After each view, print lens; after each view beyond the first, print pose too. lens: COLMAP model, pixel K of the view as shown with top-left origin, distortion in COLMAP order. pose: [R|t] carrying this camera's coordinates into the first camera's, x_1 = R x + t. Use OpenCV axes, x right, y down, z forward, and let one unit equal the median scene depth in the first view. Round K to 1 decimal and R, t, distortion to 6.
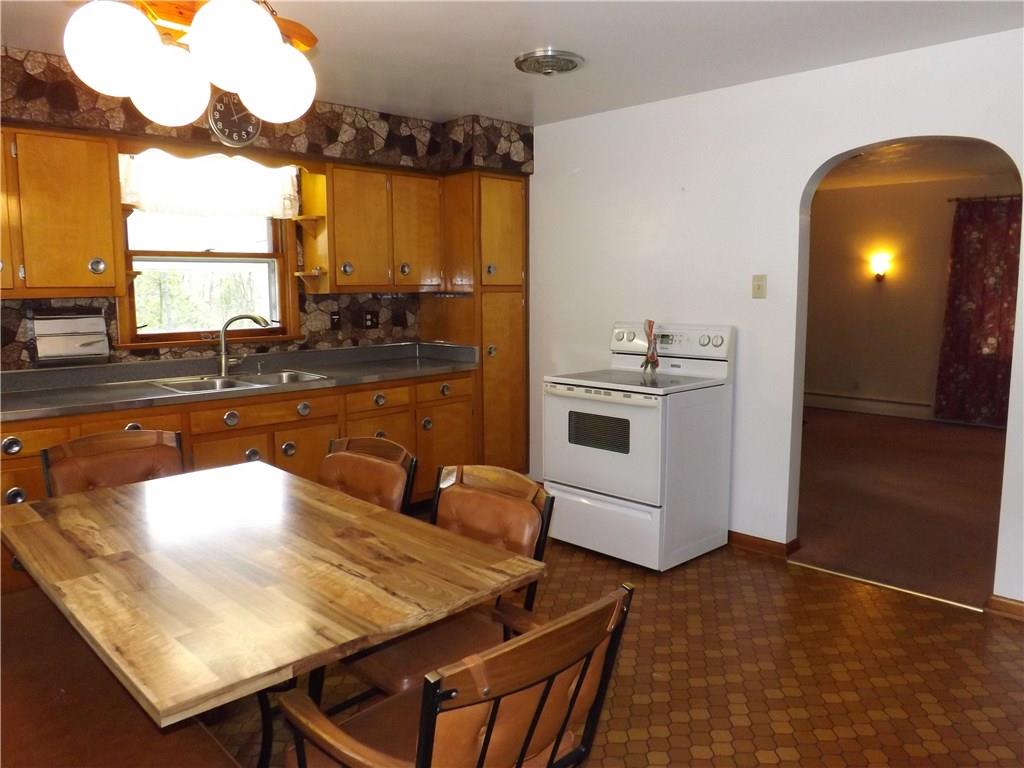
lens RADIAL K [[755.0, 0, 514.8], [0, 755.0, 380.9], [0, 0, 1]] dist [-0.009708, -0.004528]
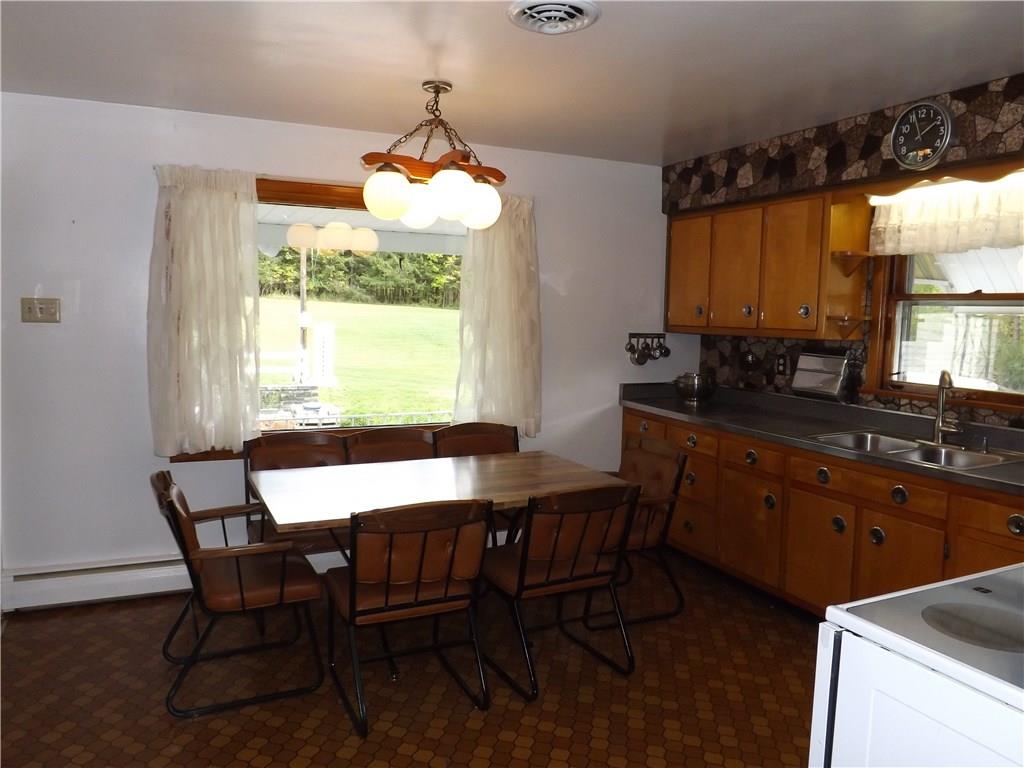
lens RADIAL K [[755.0, 0, 514.8], [0, 755.0, 380.9], [0, 0, 1]] dist [-0.009708, -0.004528]
pose [[-0.296561, 0.088990, -0.950859, 0.582105], [-0.136998, 0.981387, 0.134575, -0.130126], [0.945137, 0.170175, -0.278849, 0.844227]]
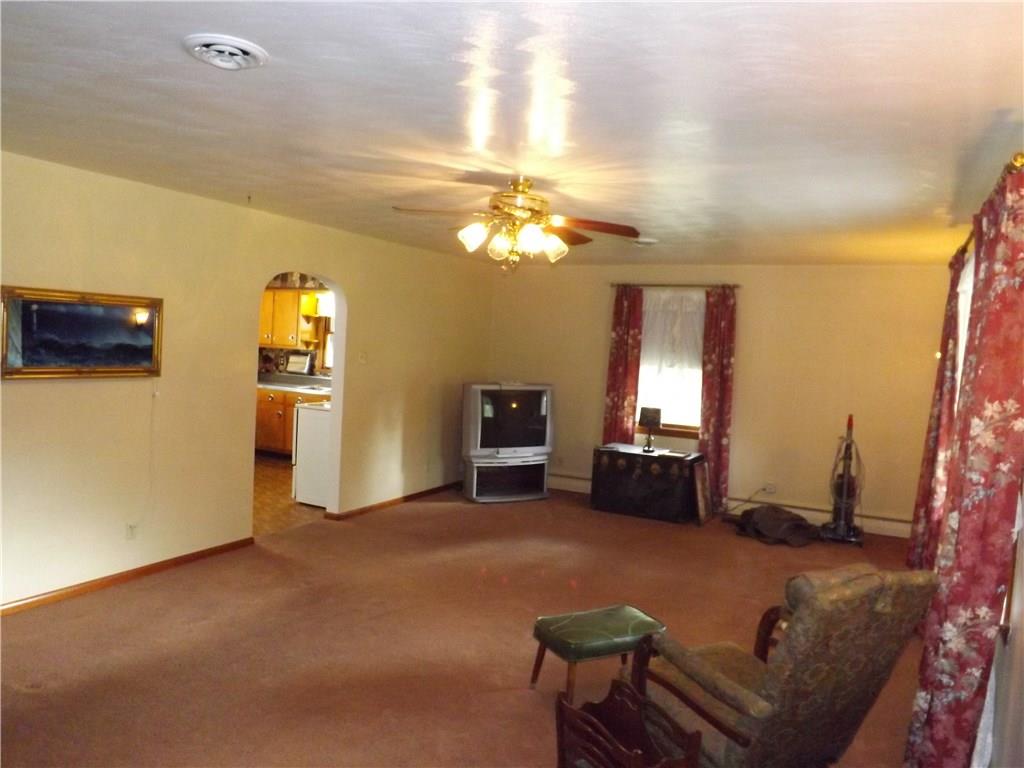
lens RADIAL K [[755.0, 0, 514.8], [0, 755.0, 380.9], [0, 0, 1]] dist [-0.009708, -0.004528]
pose [[0.337844, 0.062933, -0.939096, 2.058265], [-0.172450, 0.985010, 0.003971, -0.134427], [0.925269, 0.160605, 0.343632, 0.764459]]
